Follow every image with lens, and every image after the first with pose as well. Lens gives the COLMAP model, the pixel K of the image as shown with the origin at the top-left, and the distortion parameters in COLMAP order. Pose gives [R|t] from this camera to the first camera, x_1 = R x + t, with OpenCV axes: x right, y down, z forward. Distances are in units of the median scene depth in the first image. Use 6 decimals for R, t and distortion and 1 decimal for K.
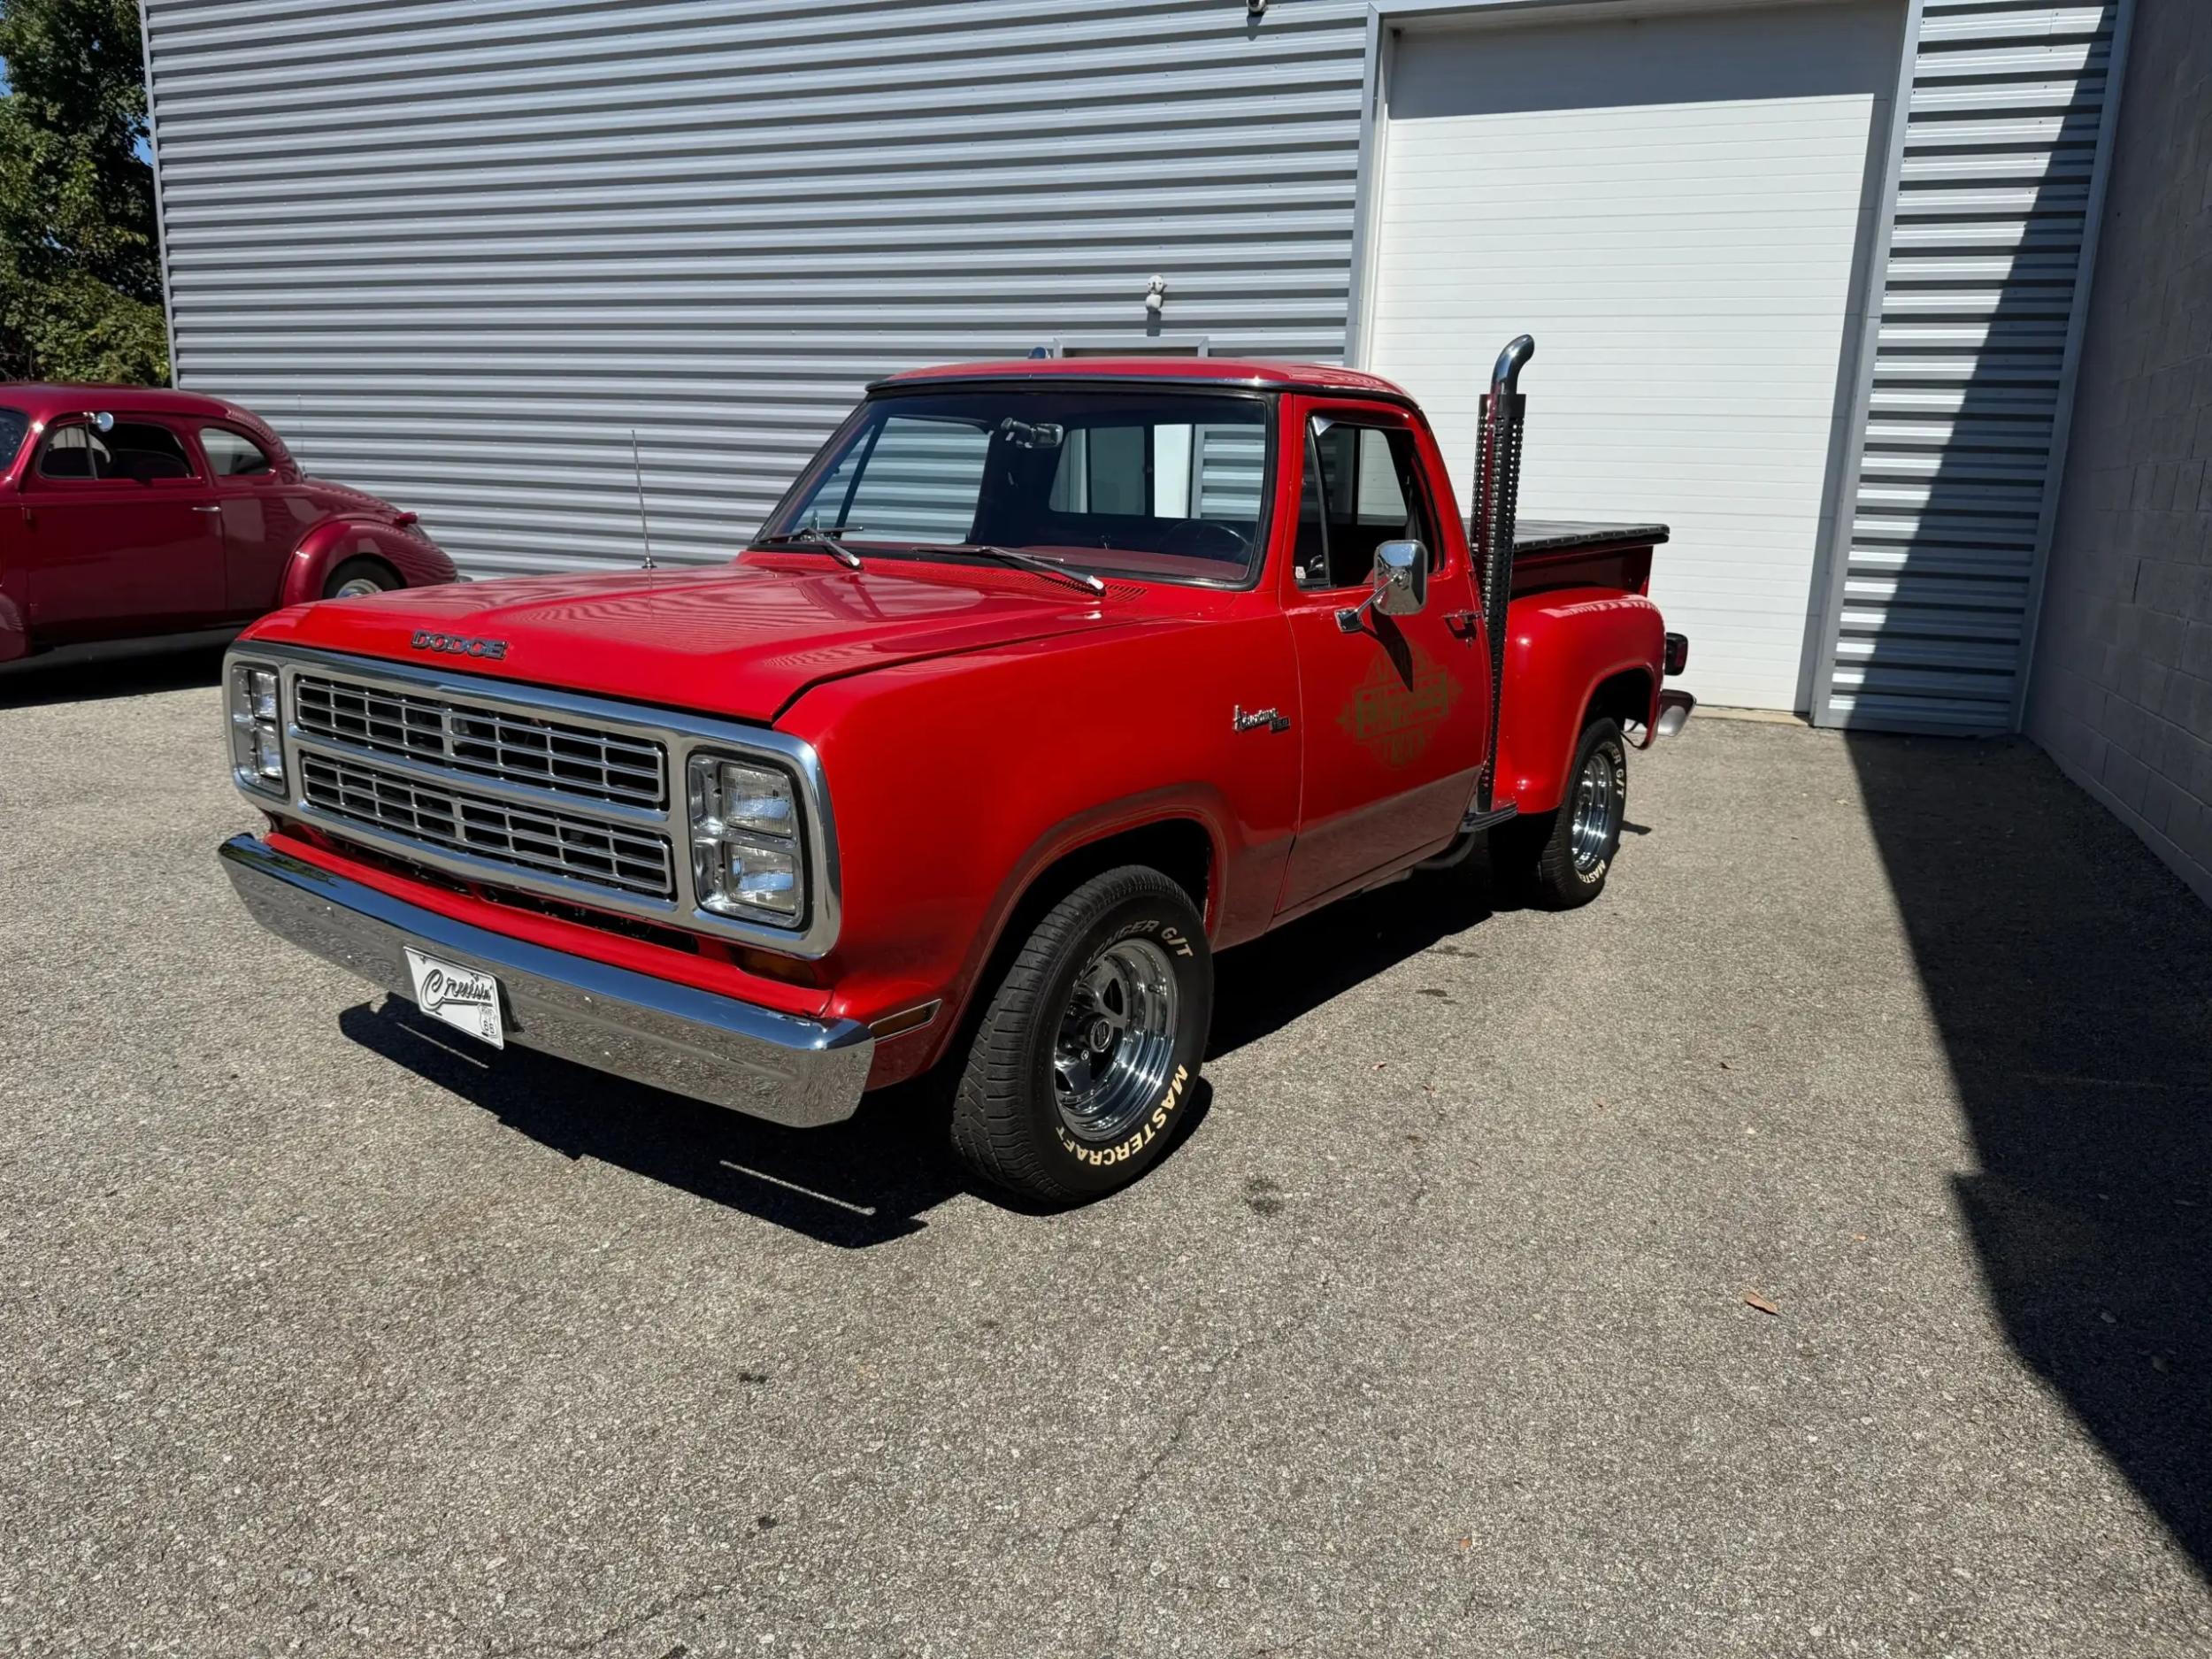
lens RADIAL K [[1555.2, 0, 1126.2], [0, 1555.2, 833.3], [0, 0, 1]] dist [0.009926, -0.035120]
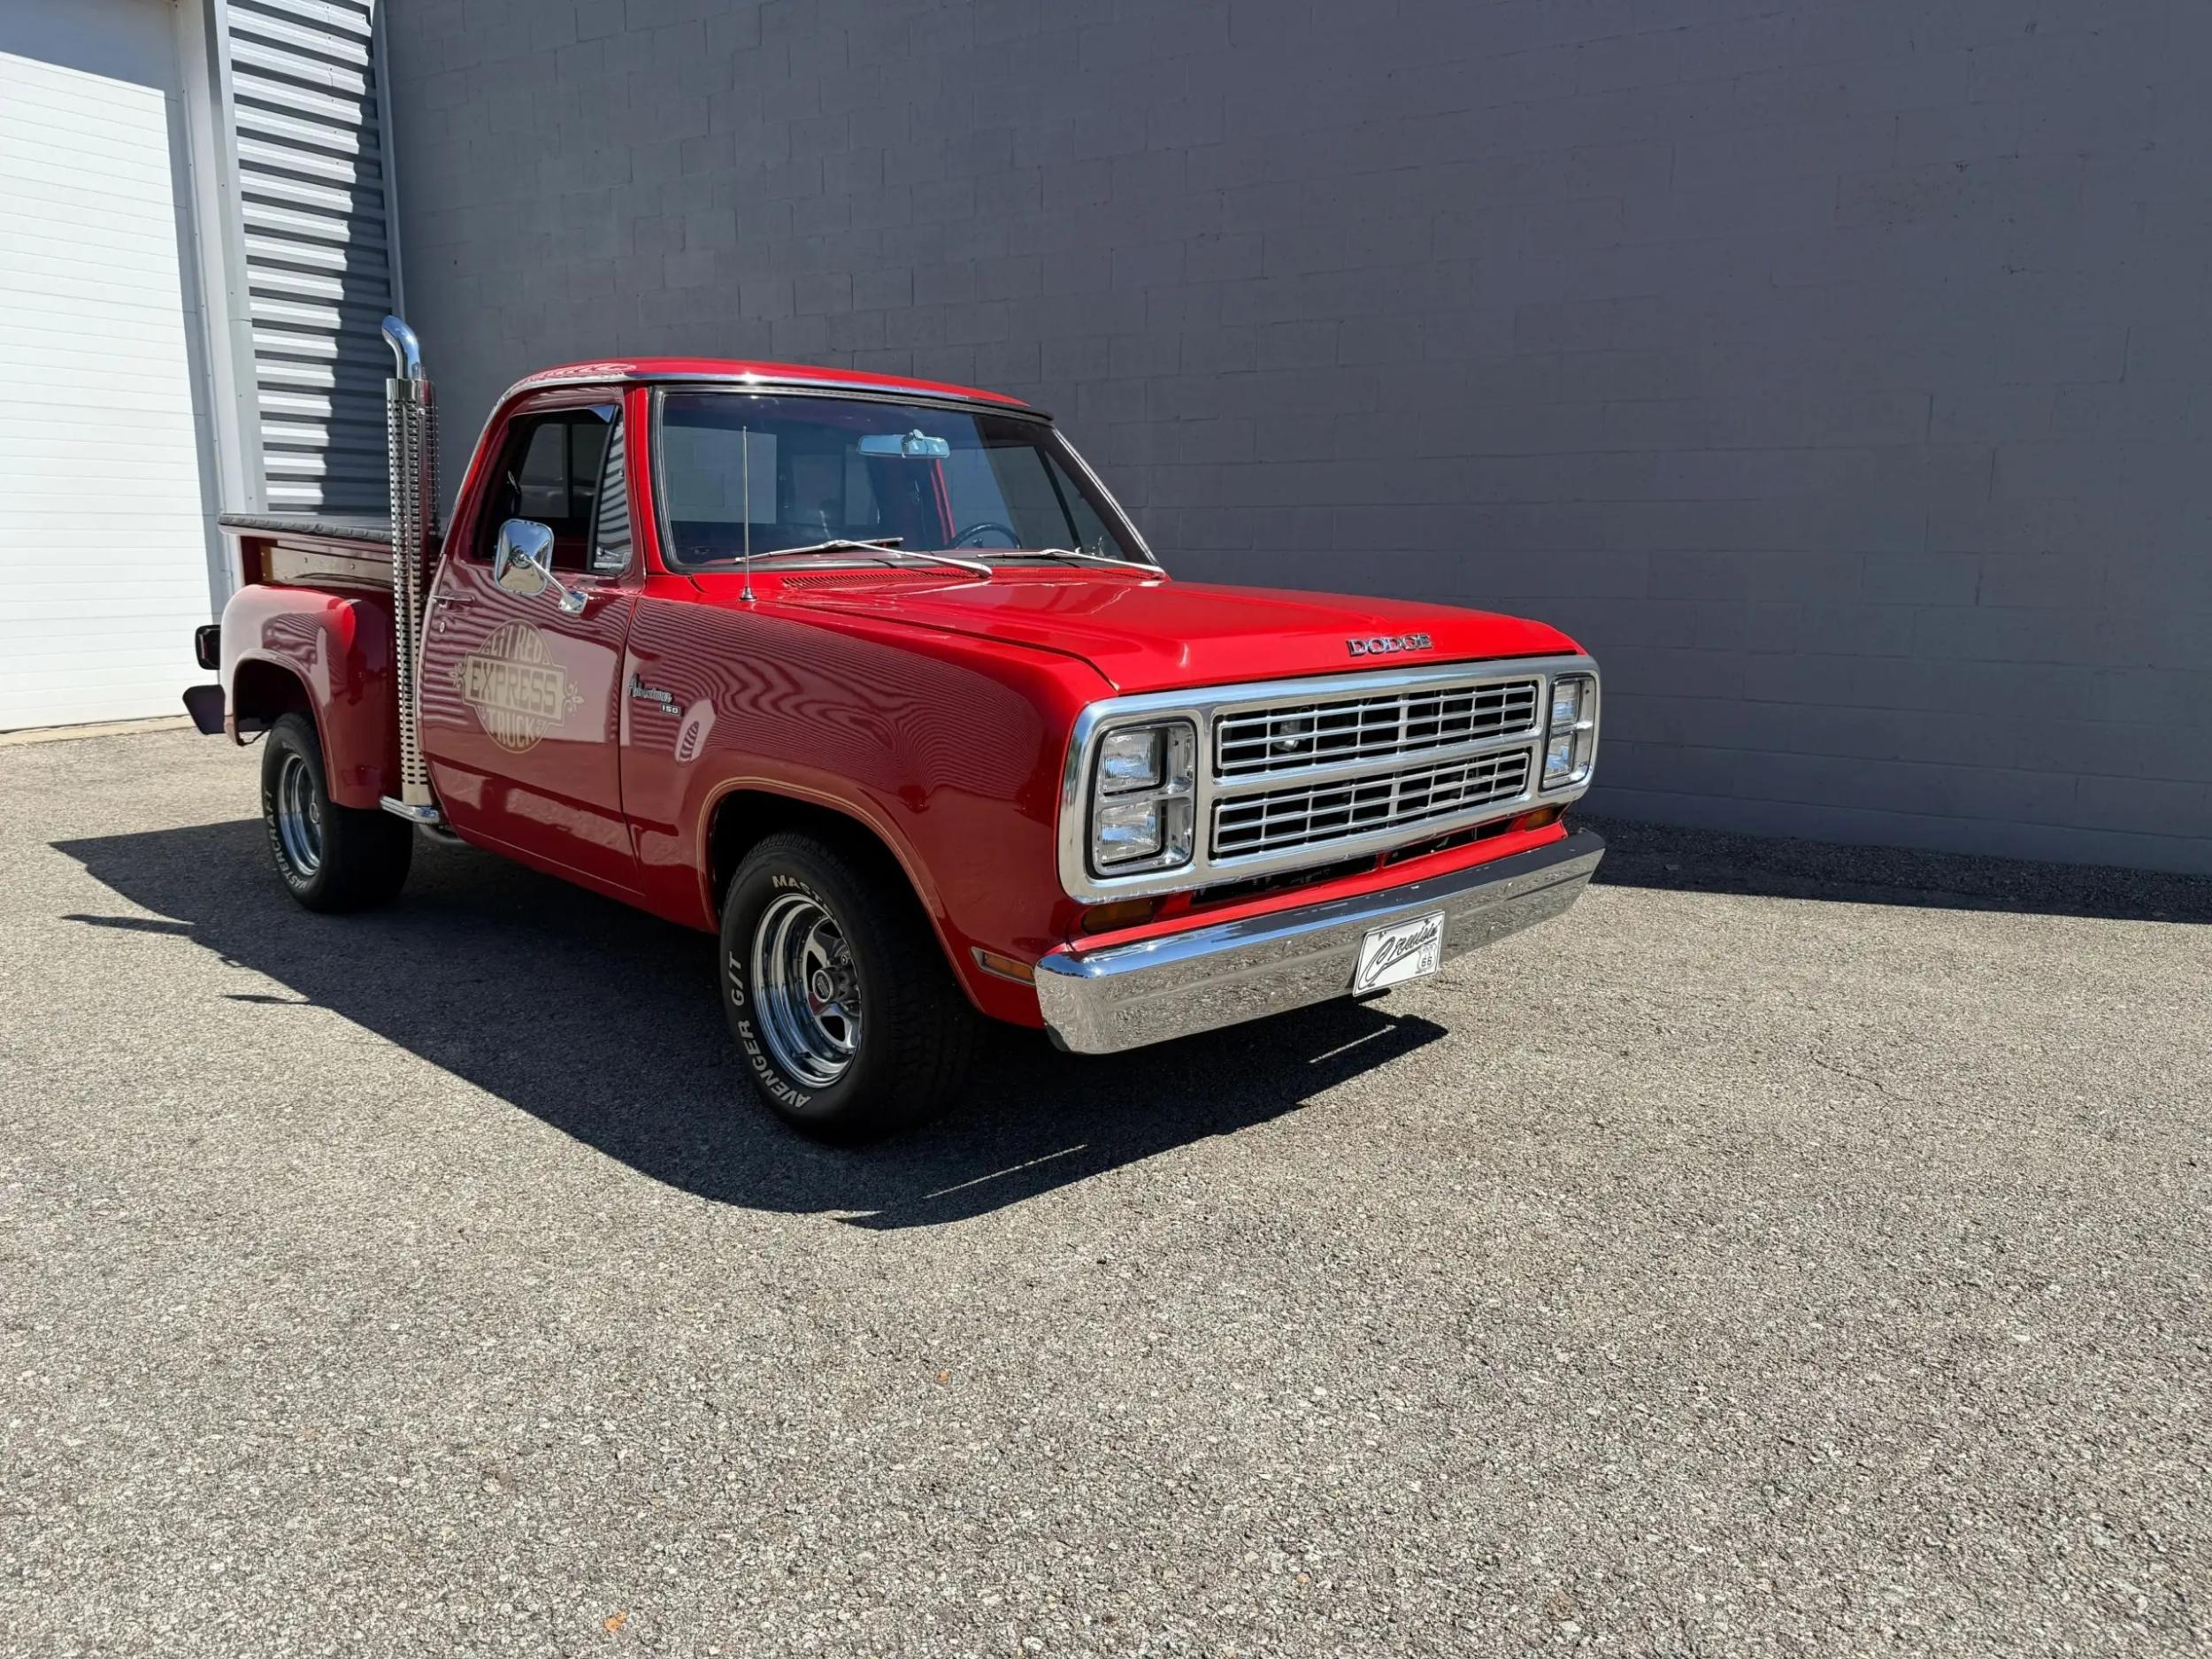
lens RADIAL K [[1555.2, 0, 1109.3], [0, 1555.2, 824.0], [0, 0, 1]] dist [0.009926, -0.035120]
pose [[0.142853, -0.203918, 0.968509, -0.929437], [0.203389, 0.963709, 0.172908, -0.135888], [-0.968621, 0.172283, 0.179143, 0.596058]]
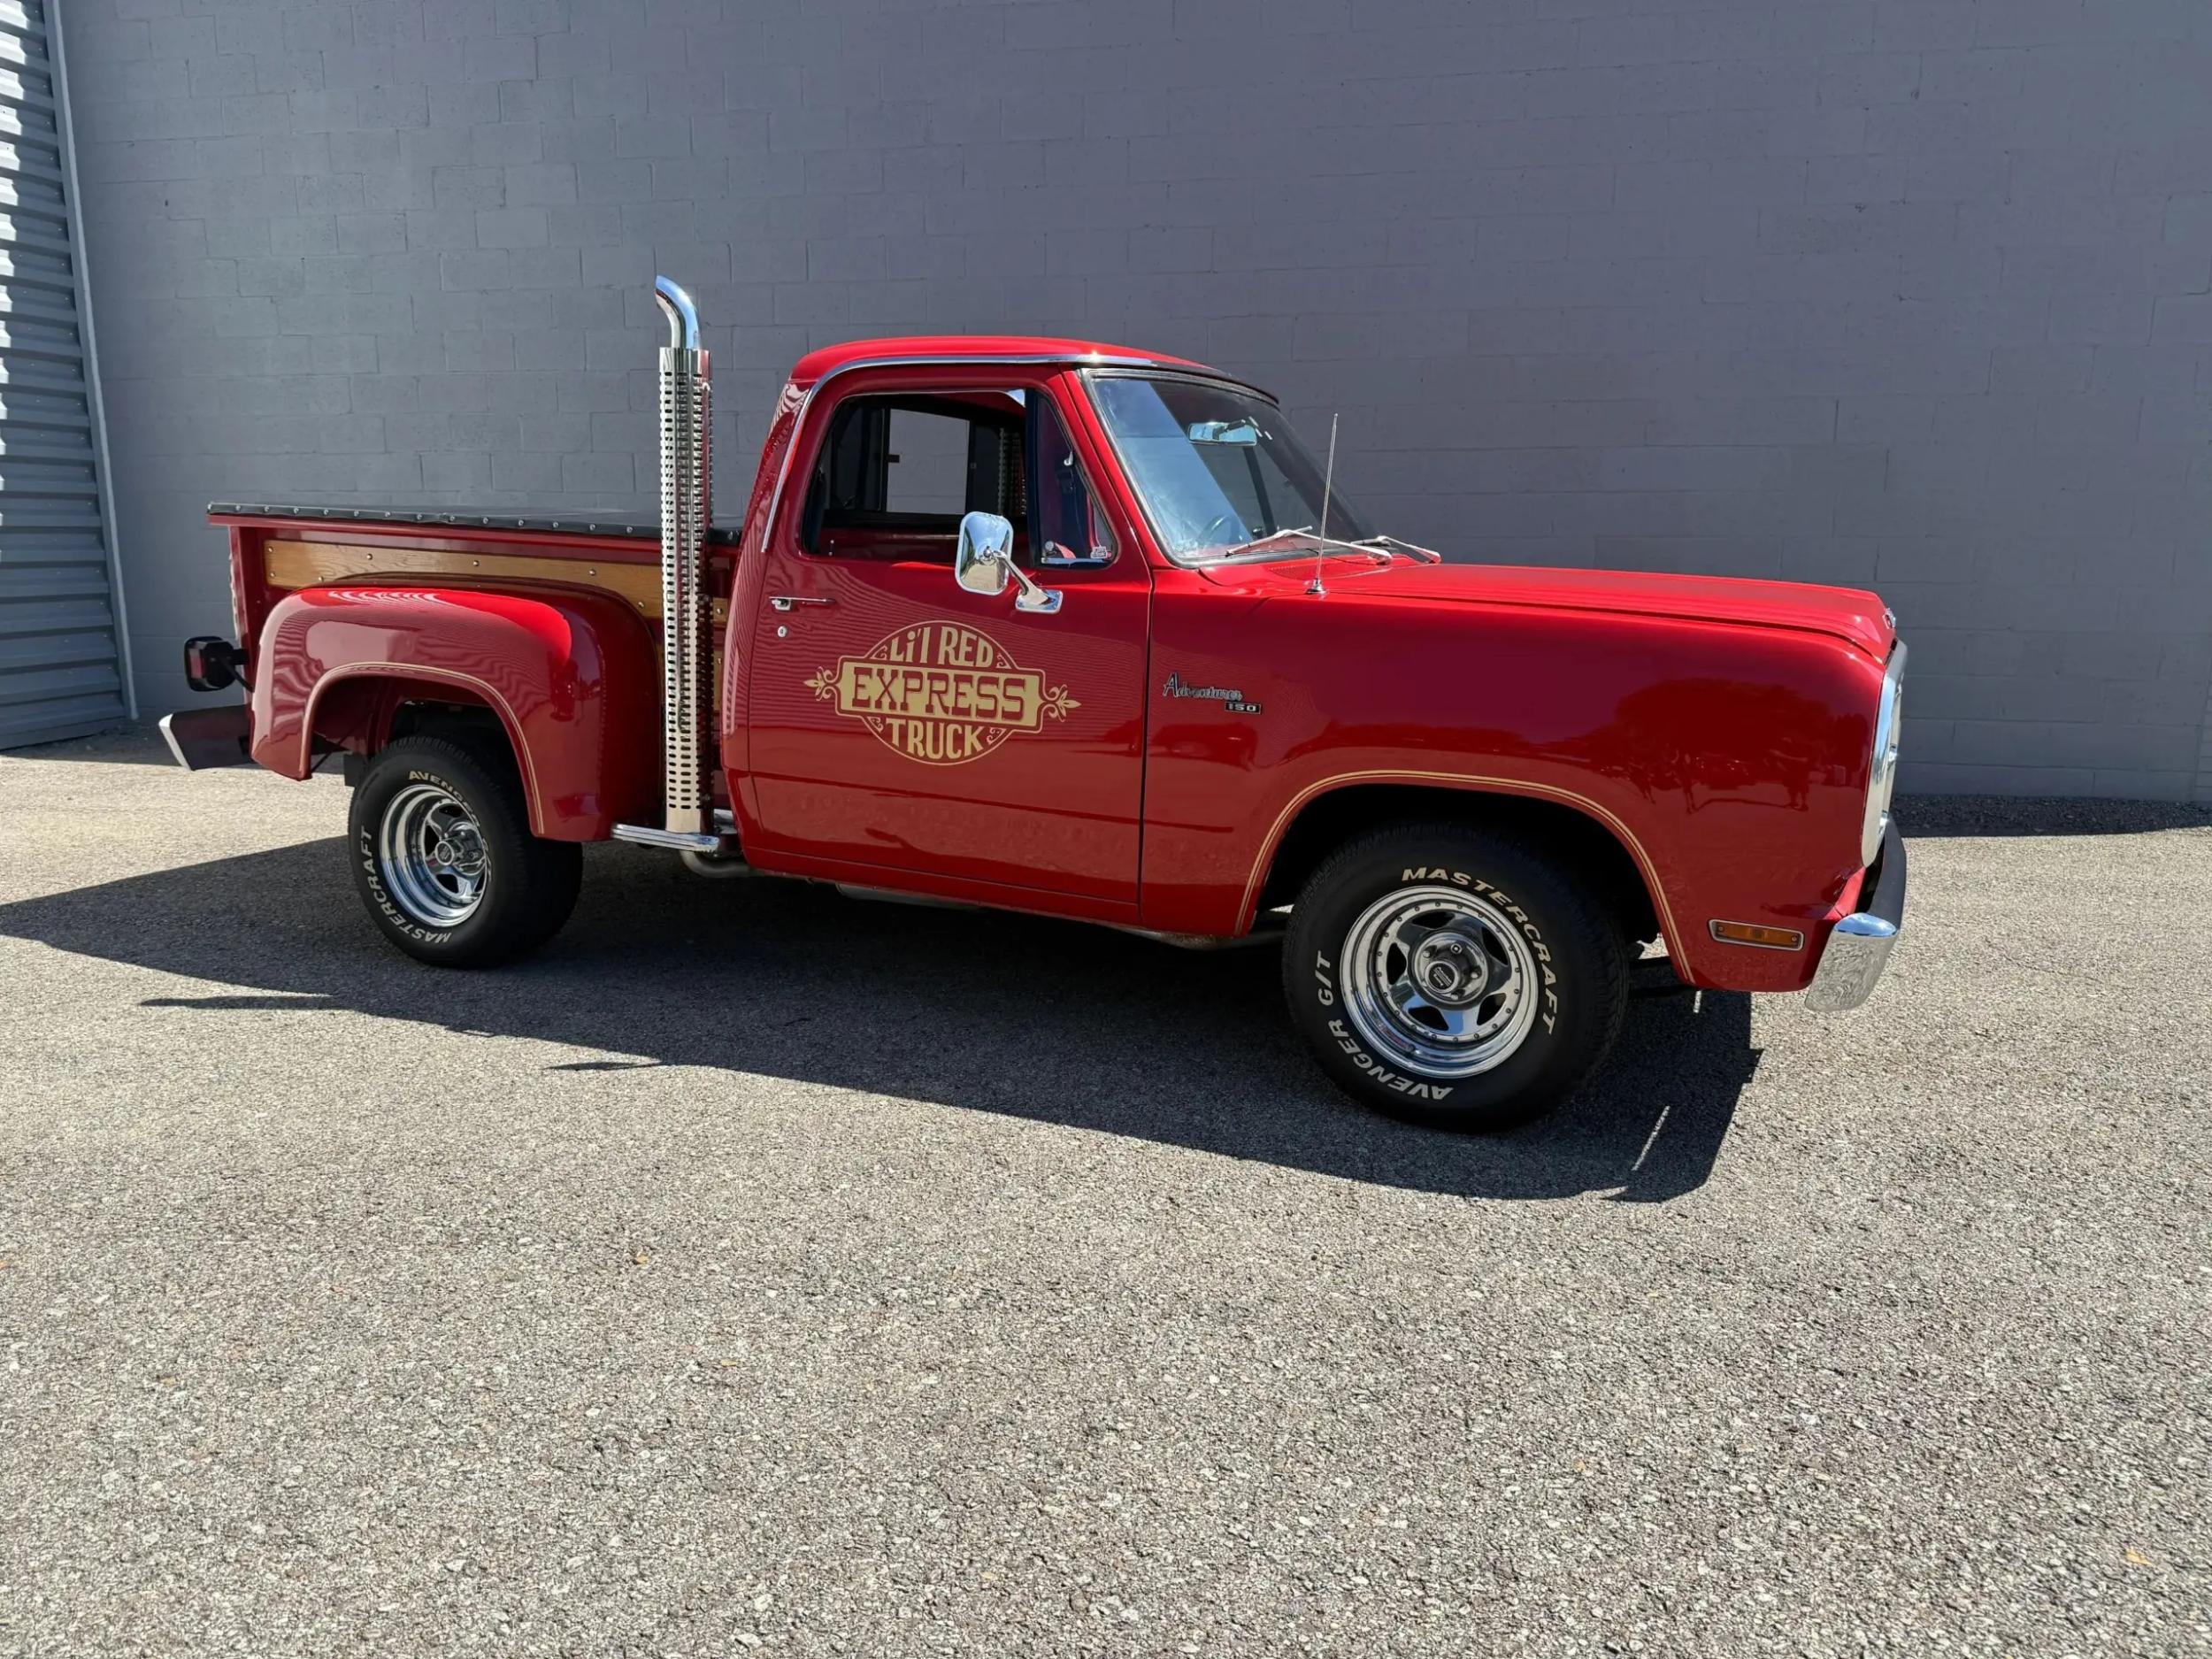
lens RADIAL K [[1555.2, 0, 1104.2], [0, 1555.2, 833.7], [0, 0, 1]] dist [0.009926, -0.035120]
pose [[-0.191013, -0.217192, 0.957257, -0.917687], [0.195766, 0.947193, 0.253972, -0.237136], [-0.961868, 0.235910, -0.138408, 1.069565]]
